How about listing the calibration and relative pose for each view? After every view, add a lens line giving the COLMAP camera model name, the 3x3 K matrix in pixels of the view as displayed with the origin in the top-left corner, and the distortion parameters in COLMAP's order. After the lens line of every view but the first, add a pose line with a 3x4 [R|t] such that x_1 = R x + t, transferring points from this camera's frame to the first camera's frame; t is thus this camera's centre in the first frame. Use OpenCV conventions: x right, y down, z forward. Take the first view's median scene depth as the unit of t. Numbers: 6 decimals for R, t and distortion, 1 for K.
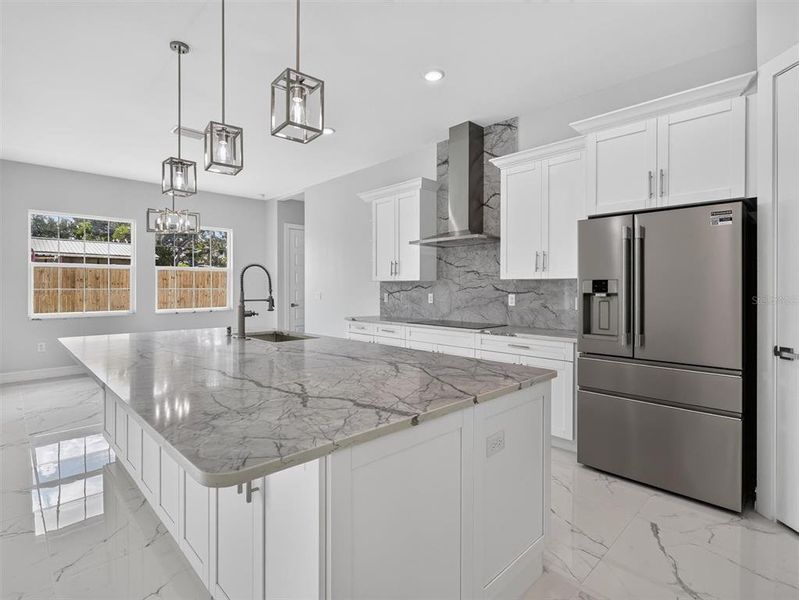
lens RADIAL K [[401.3, 0, 401.1], [0, 401.3, 289.5], [0, 0, 1]] dist [-0.014005, -0.000214]
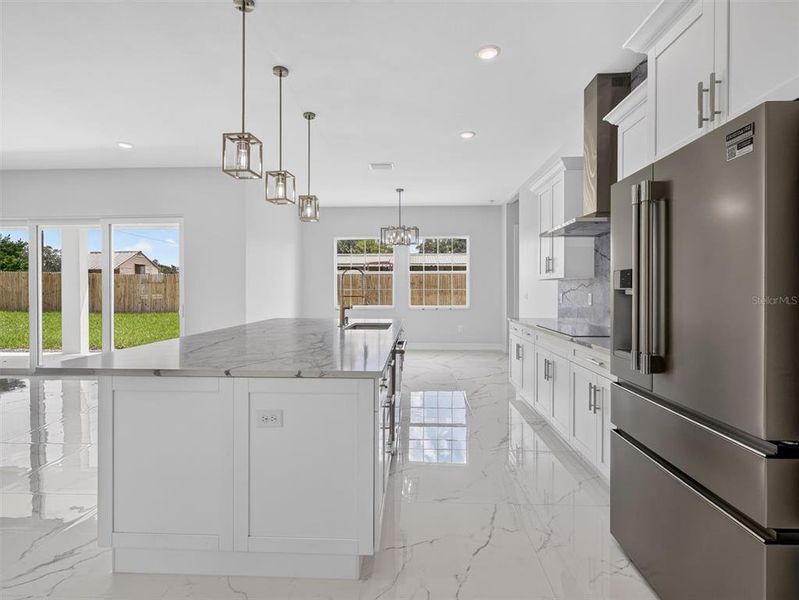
lens RADIAL K [[401.3, 0, 401.1], [0, 401.3, 289.5], [0, 0, 1]] dist [-0.014005, -0.000214]
pose [[0.682546, -0.001064, -0.730842, 0.433062], [-0.003460, 0.999983, -0.004687, 0.008146], [0.730834, 0.005728, 0.682531, 0.159801]]
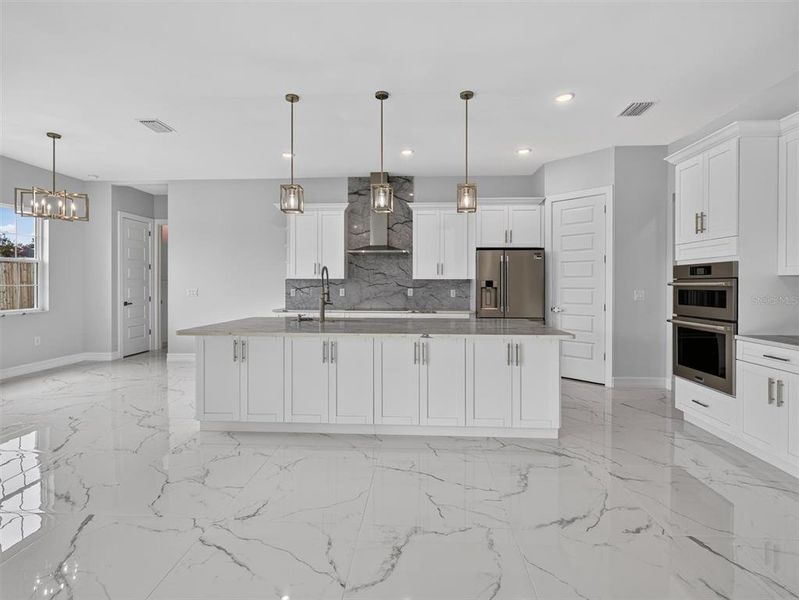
lens RADIAL K [[401.3, 0, 401.1], [0, 401.3, 289.5], [0, 0, 1]] dist [-0.014005, -0.000214]
pose [[0.733256, -0.007329, 0.679913, -0.724844], [0.002135, 0.999962, 0.008476, 0.002012], [-0.679950, -0.004764, 0.733243, -0.115777]]
